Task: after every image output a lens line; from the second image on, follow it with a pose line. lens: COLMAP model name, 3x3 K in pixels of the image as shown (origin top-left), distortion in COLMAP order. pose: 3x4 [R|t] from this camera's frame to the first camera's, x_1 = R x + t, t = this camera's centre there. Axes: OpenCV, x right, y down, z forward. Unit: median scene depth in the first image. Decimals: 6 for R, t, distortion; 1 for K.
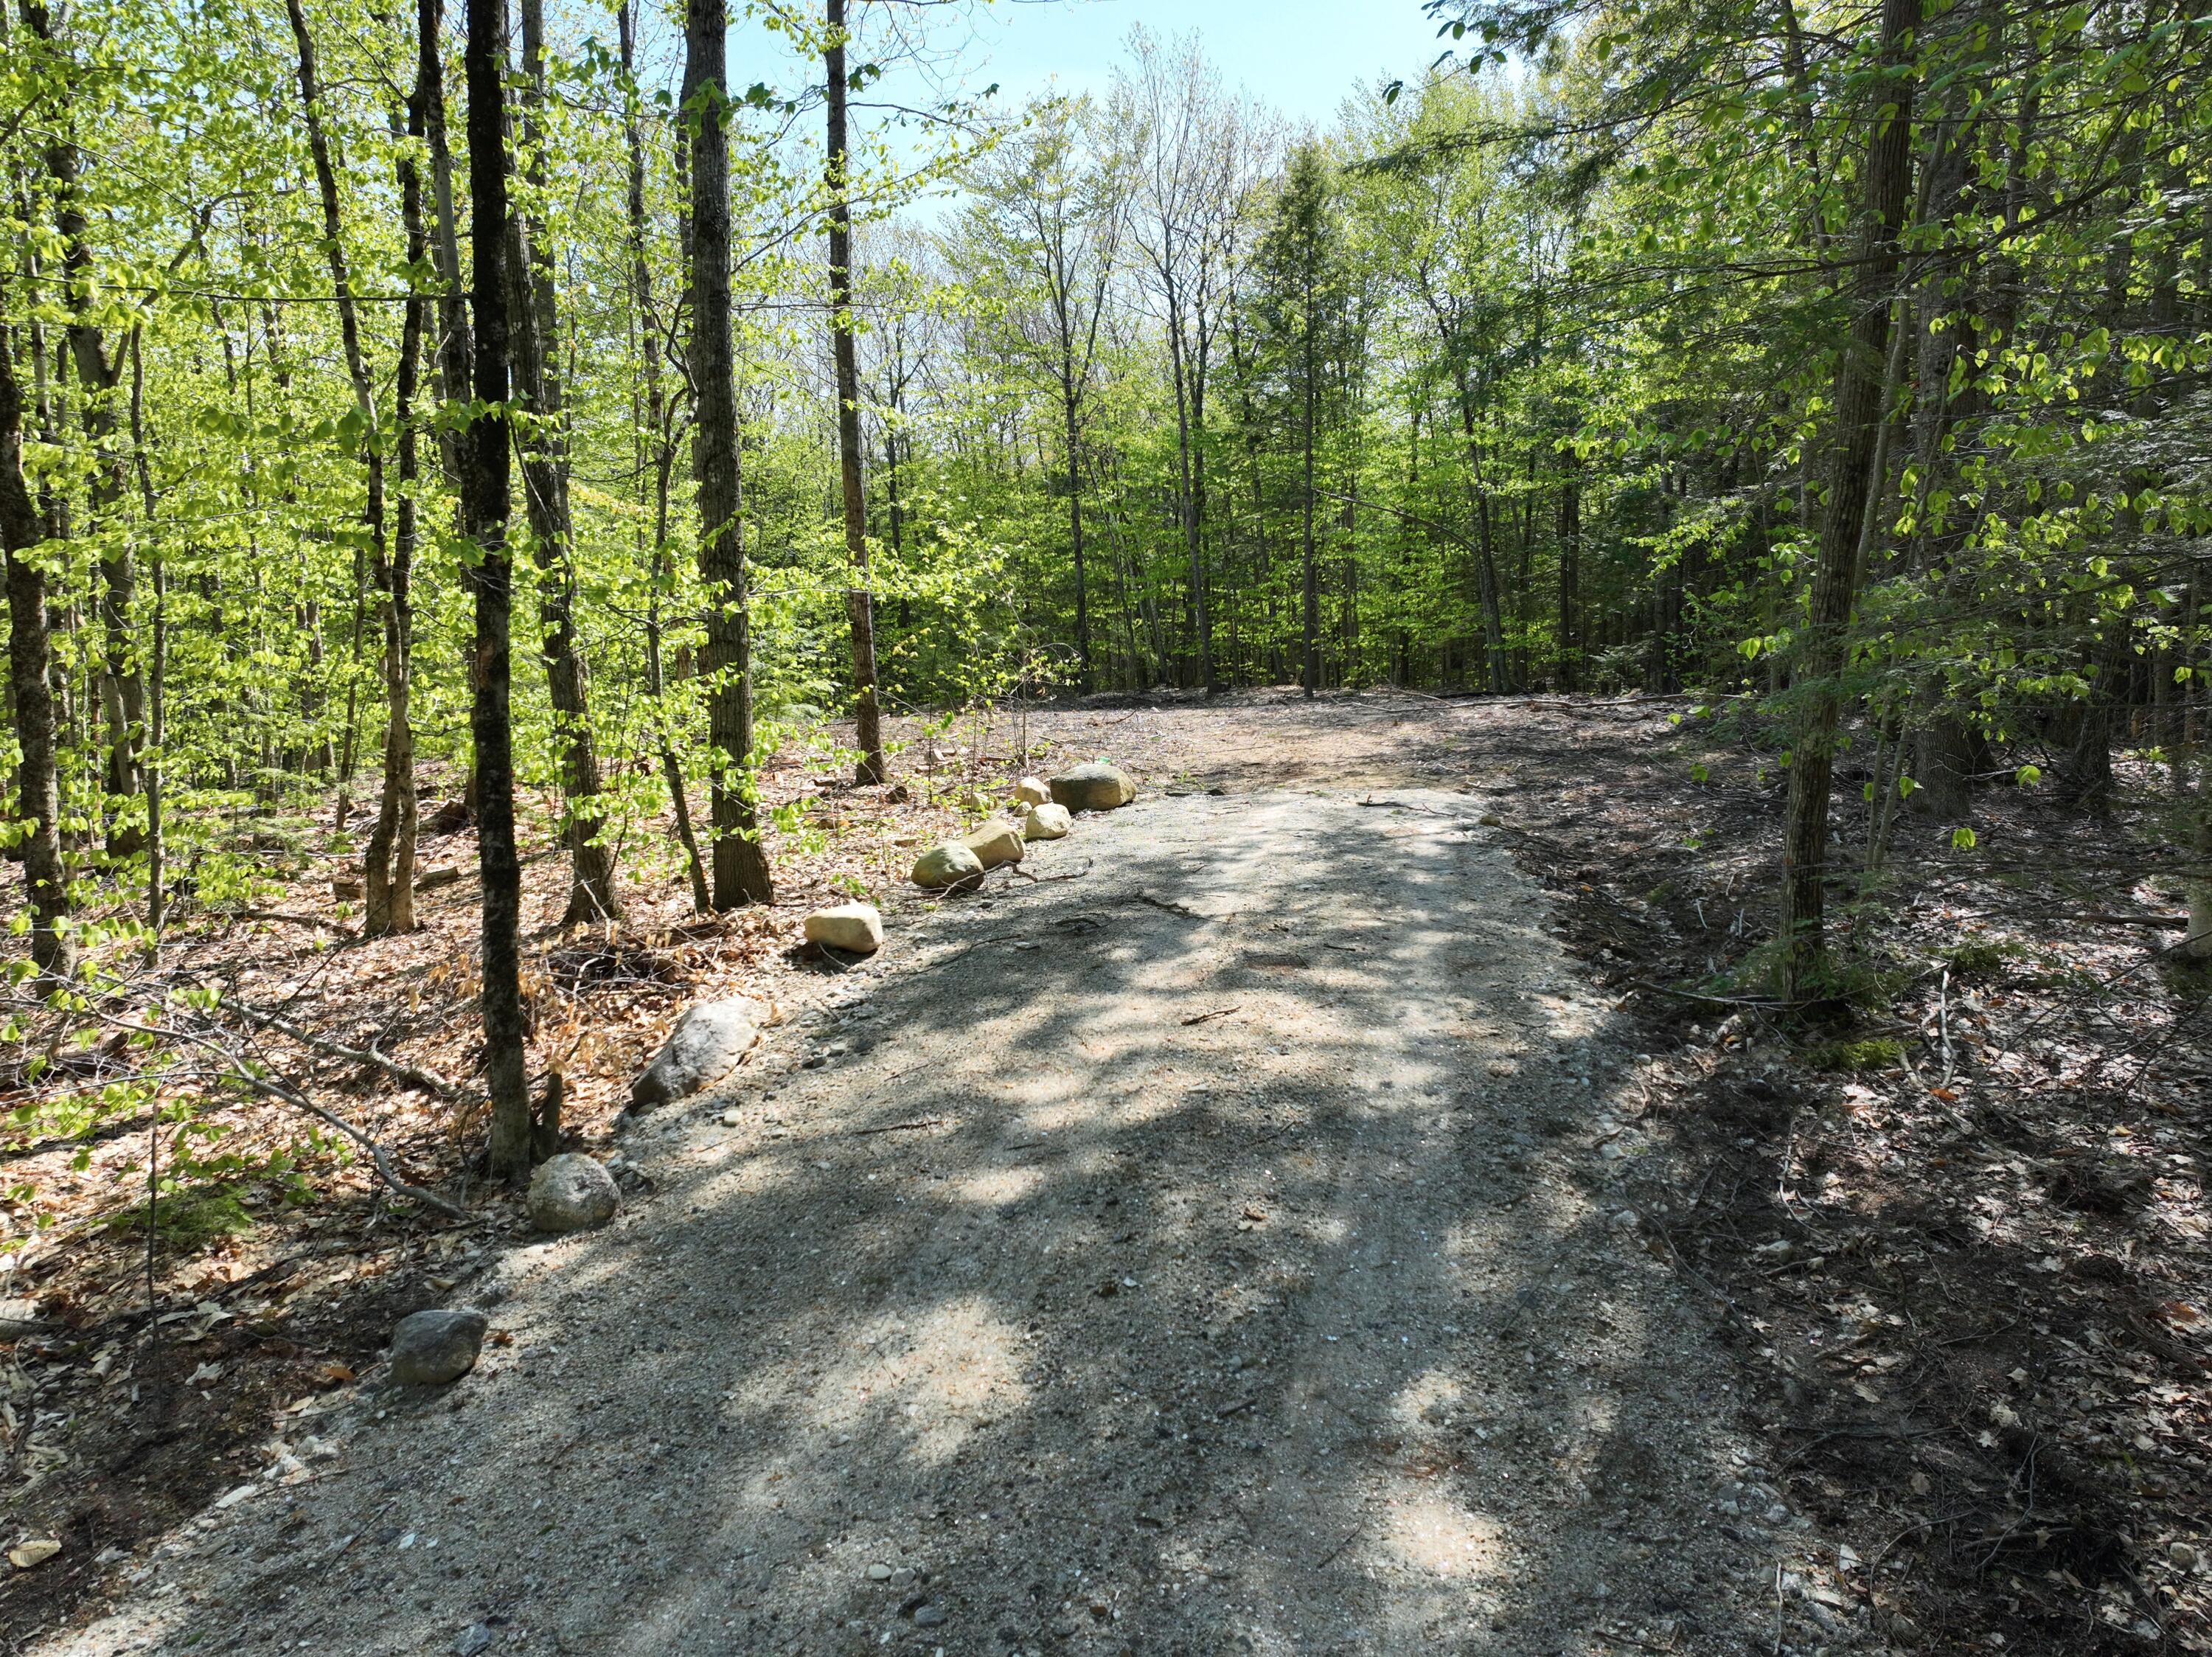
lens RADIAL K [[1525.7, 0, 1106.8], [0, 1525.7, 874.3], [0, 0, 1]] dist [0.006663, -0.003837]
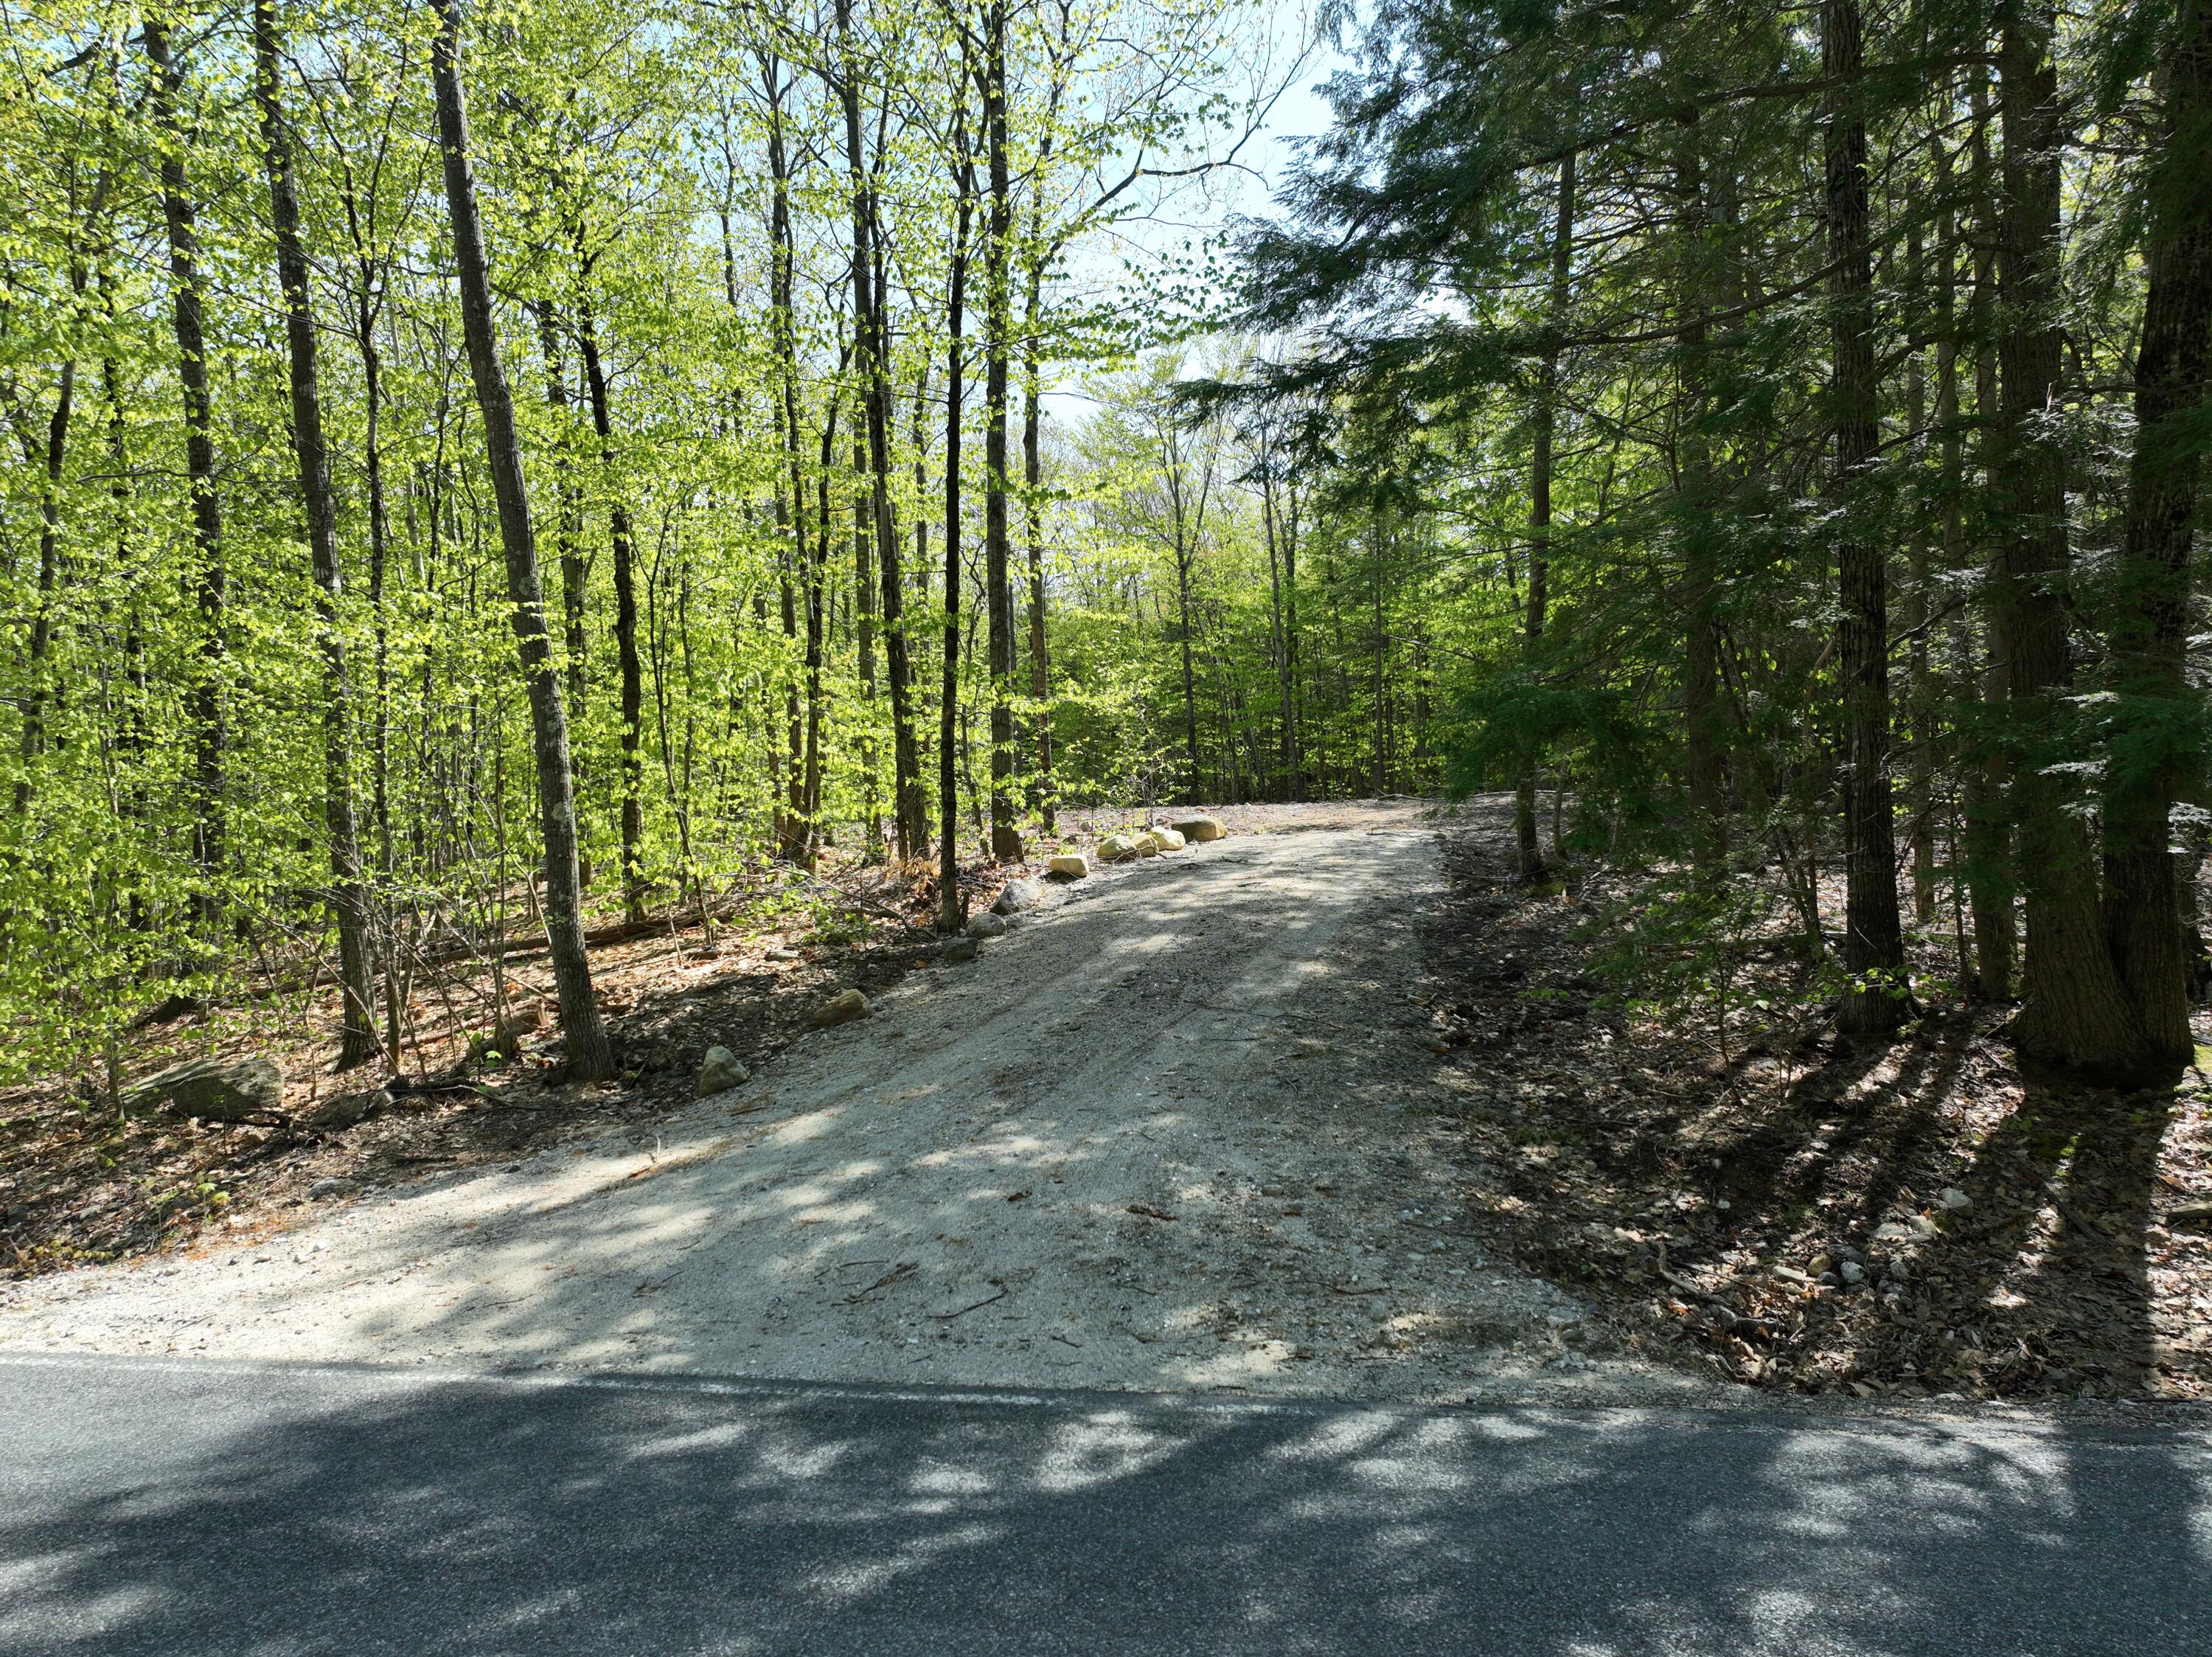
lens RADIAL K [[1546.7, 0, 1091.8], [0, 1546.7, 834.4], [0, 0, 1]] dist [0.008333, 0.011295]
pose [[0.996967, 0.004392, -0.077698, 0.002132], [-0.013451, 0.993104, -0.116464, 0.140172], [0.076651, 0.117156, 0.990151, -0.595214]]
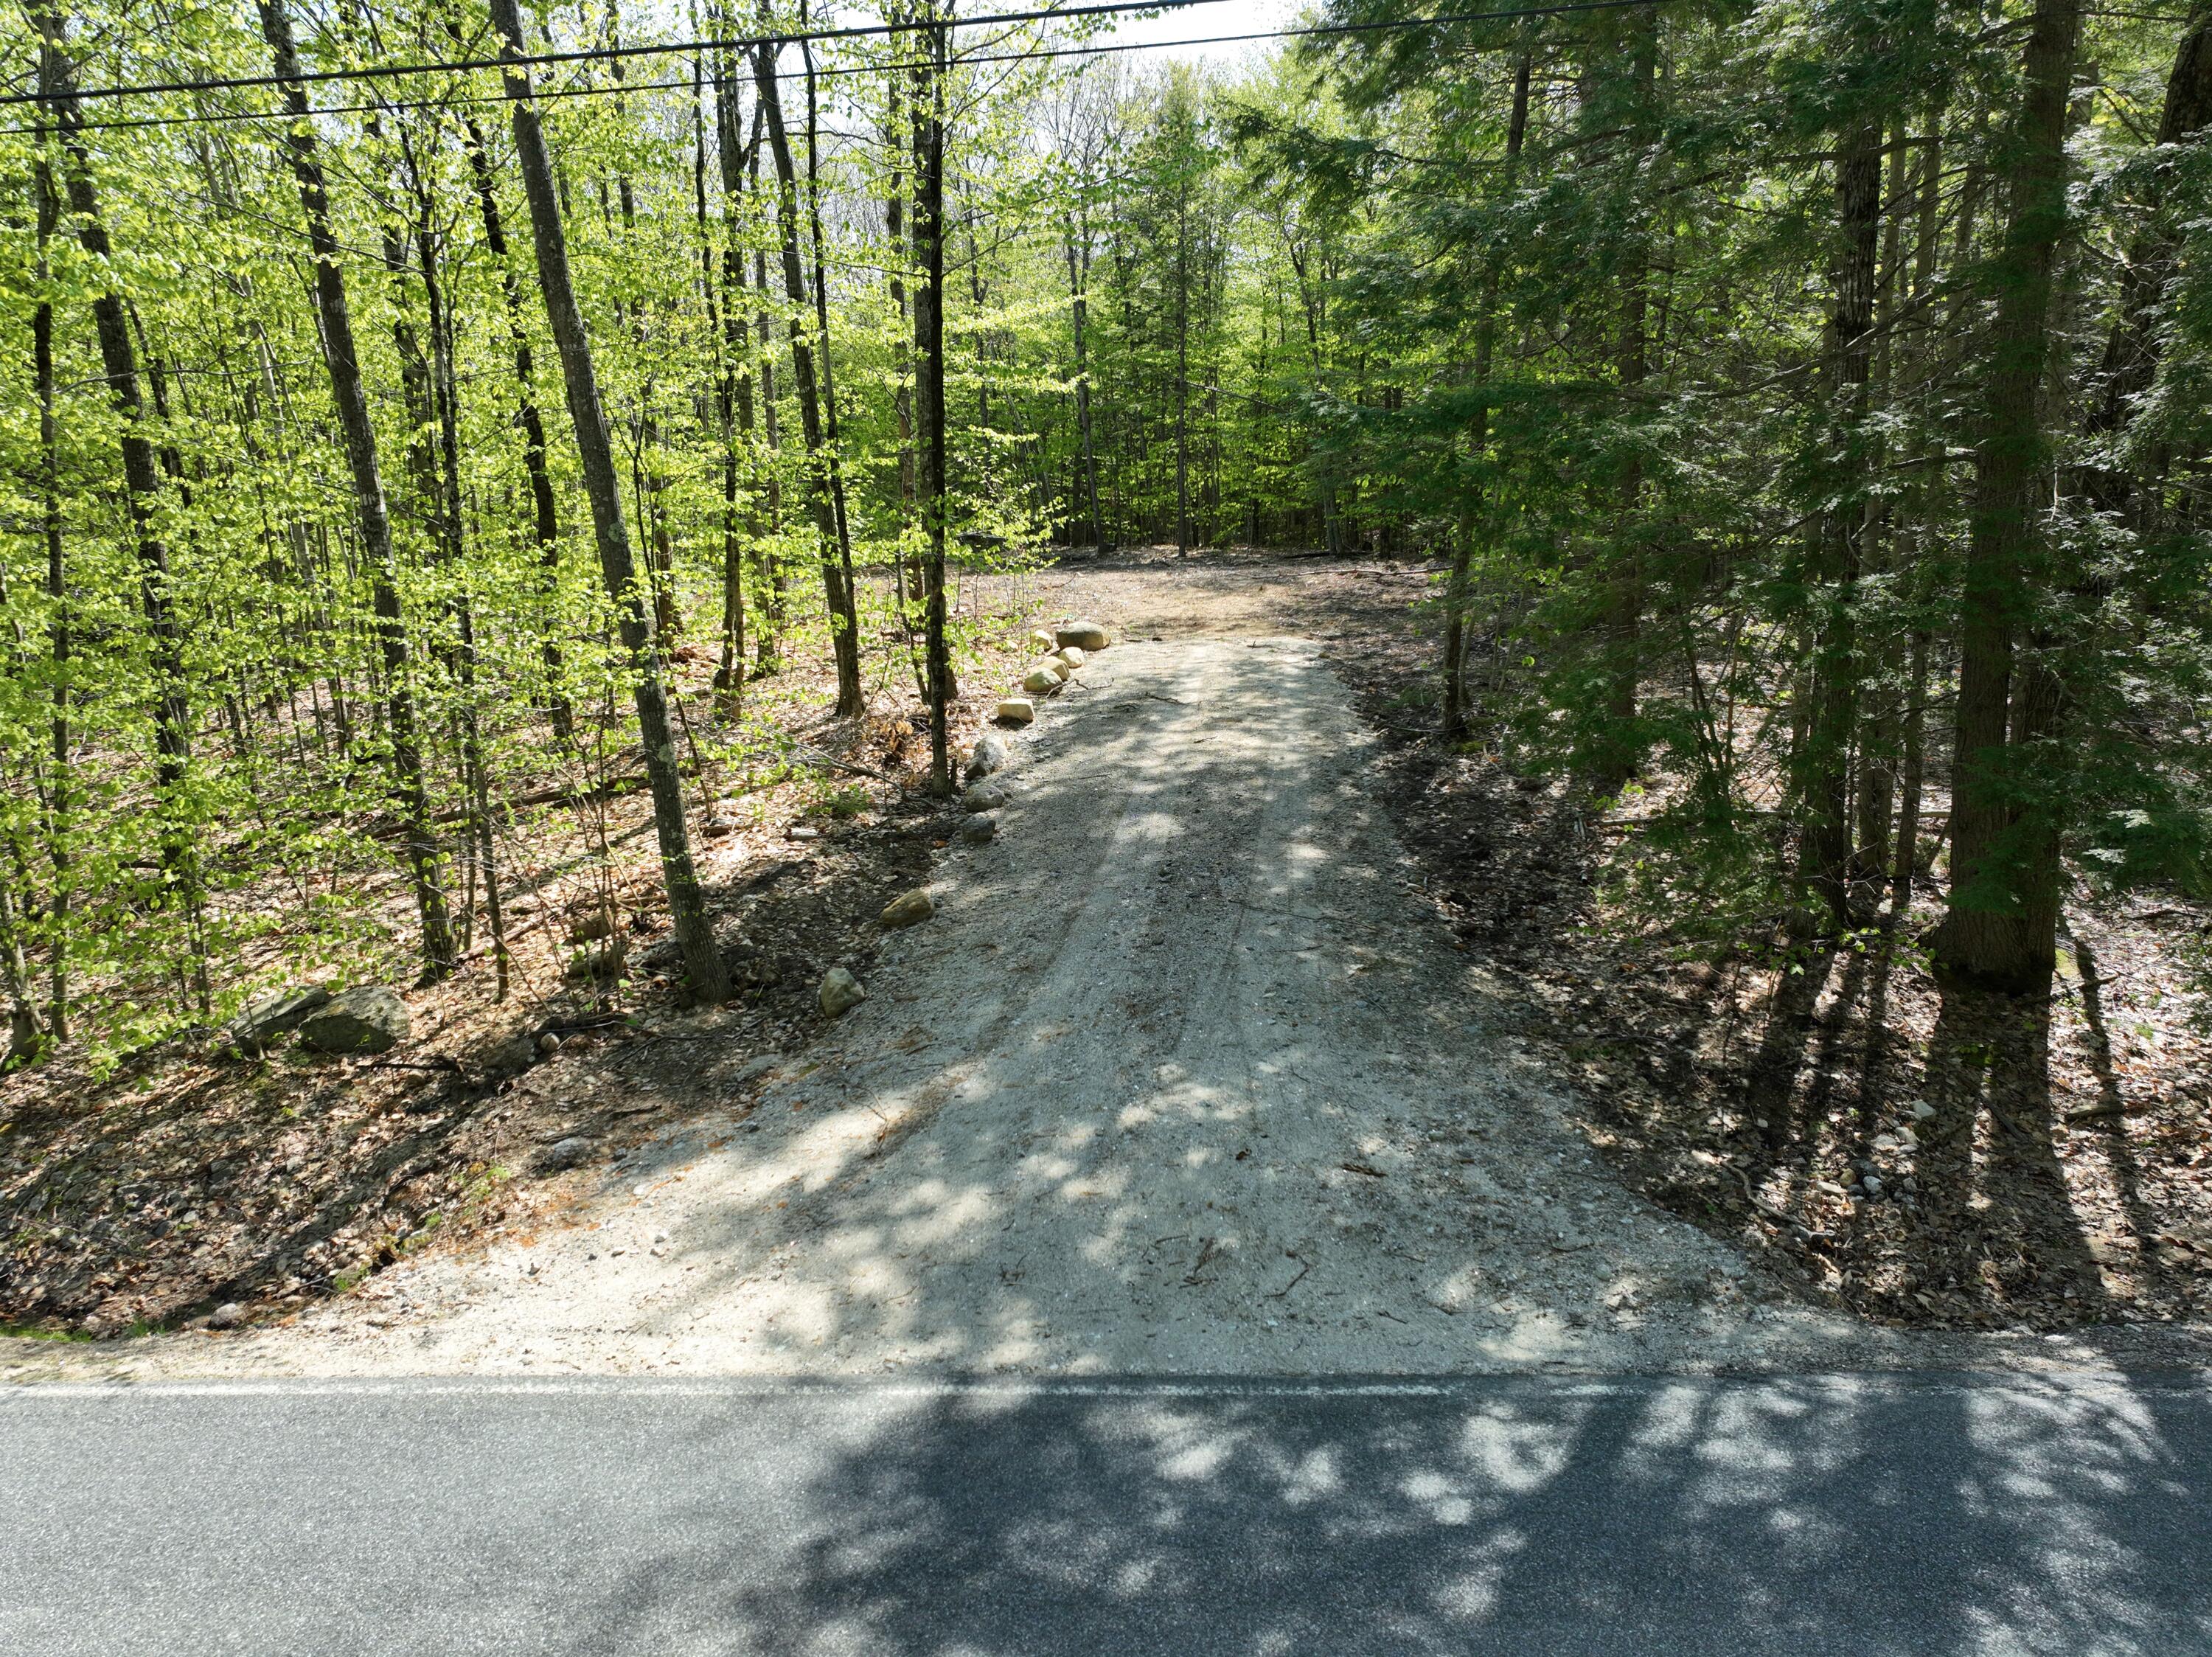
lens RADIAL K [[1534.6, 0, 1090.9], [0, 1534.6, 813.2], [0, 0, 1]] dist [0.007152, -0.000175]
pose [[0.995734, -0.015627, 0.090938, -0.164386], [0.009781, 0.997878, 0.064378, 0.027273], [-0.091751, -0.063214, 0.993773, -0.675763]]
